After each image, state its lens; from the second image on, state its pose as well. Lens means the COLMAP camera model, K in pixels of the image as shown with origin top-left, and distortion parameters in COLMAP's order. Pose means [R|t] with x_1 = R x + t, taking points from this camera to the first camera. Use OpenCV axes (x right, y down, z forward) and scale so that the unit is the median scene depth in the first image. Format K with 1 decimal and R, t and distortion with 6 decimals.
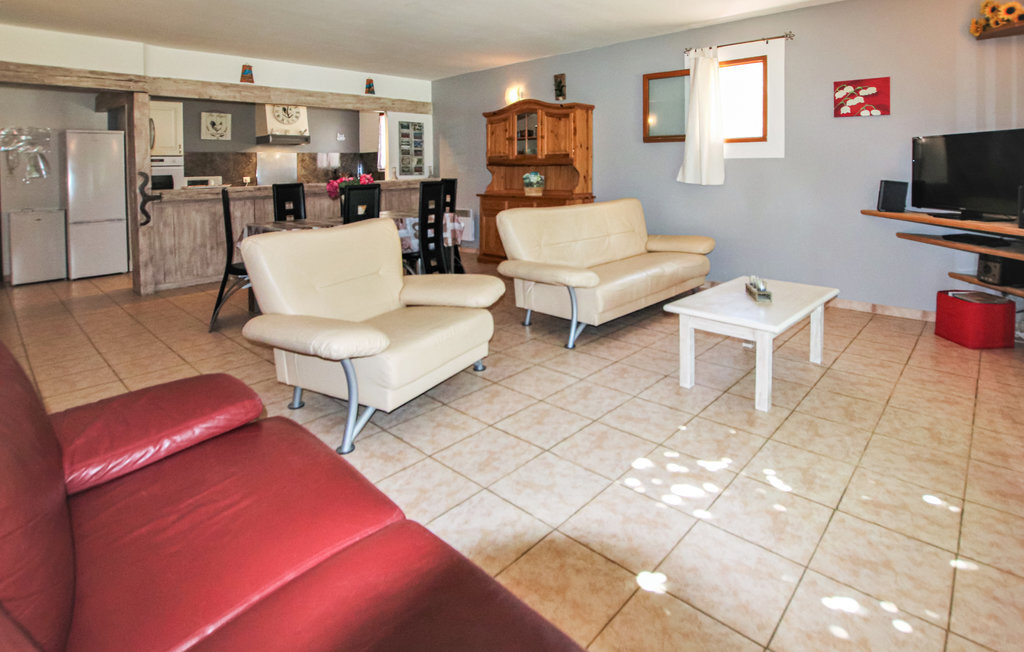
lens RADIAL K [[539.0, 0, 561.2], [0, 539.0, 170.9], [0, 0, 1]] dist [-0.031740, -0.001632]
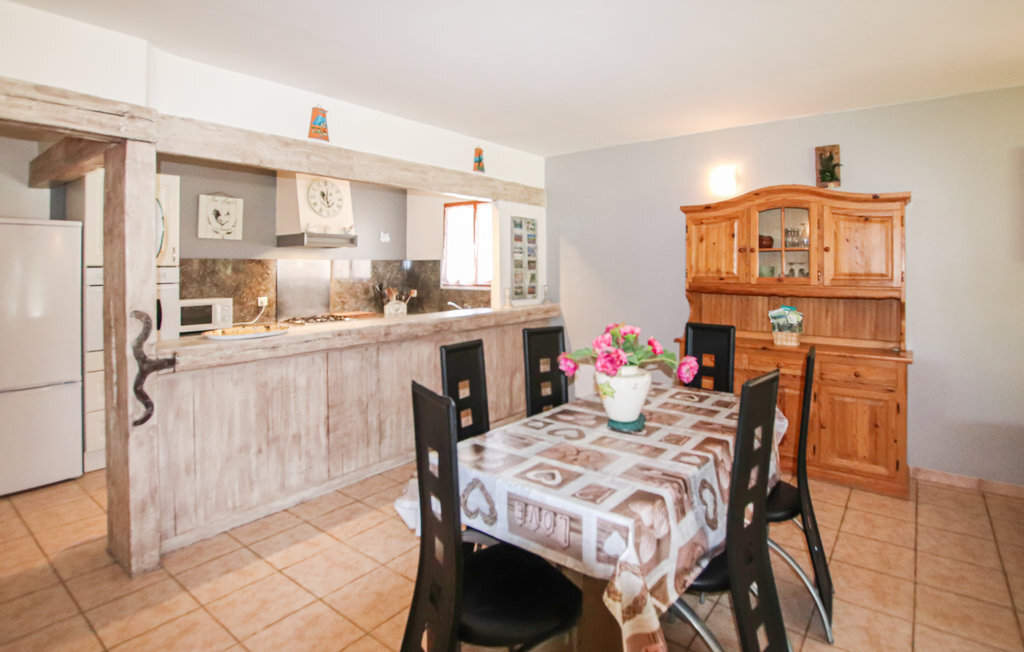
lens RADIAL K [[539.0, 0, 500.0], [0, 539.0, 259.9], [0, 0, 1]] dist [-0.031740, -0.001632]
pose [[0.999403, 0.018870, 0.028952, -0.370837], [-0.018330, 0.999655, -0.018807, -0.030723], [-0.029297, 0.018265, 0.999404, 0.394229]]
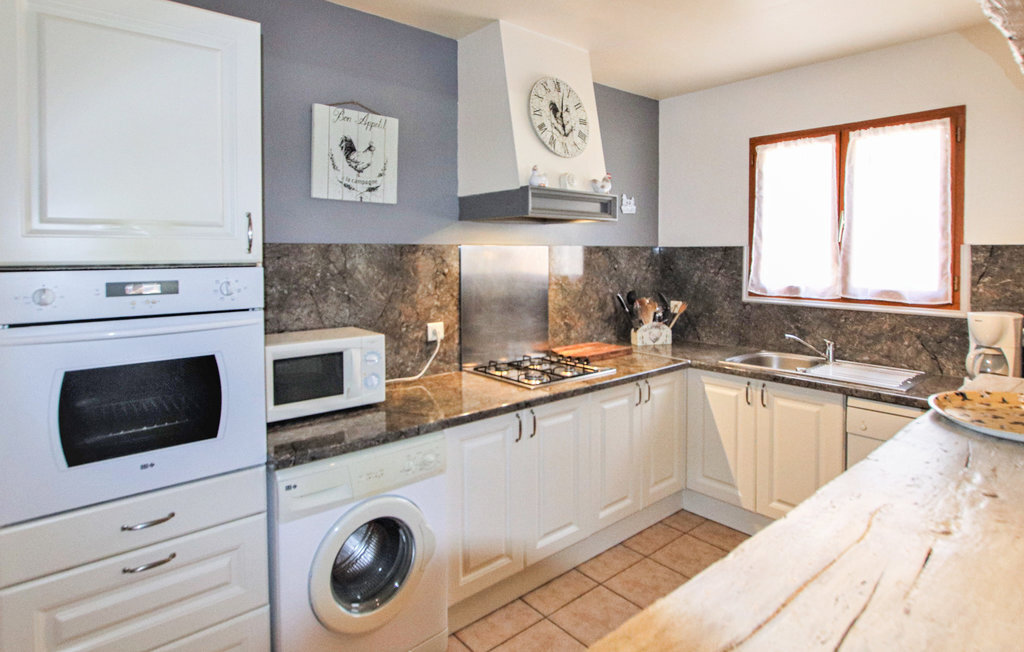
lens RADIAL K [[539.0, 0, 497.6], [0, 539.0, 270.3], [0, 0, 1]] dist [-0.031740, -0.001632]
pose [[0.986703, 0.025767, -0.160480, -0.578784], [-0.021205, 0.999323, 0.030074, -0.034319], [0.161146, -0.026271, 0.986581, 0.793744]]
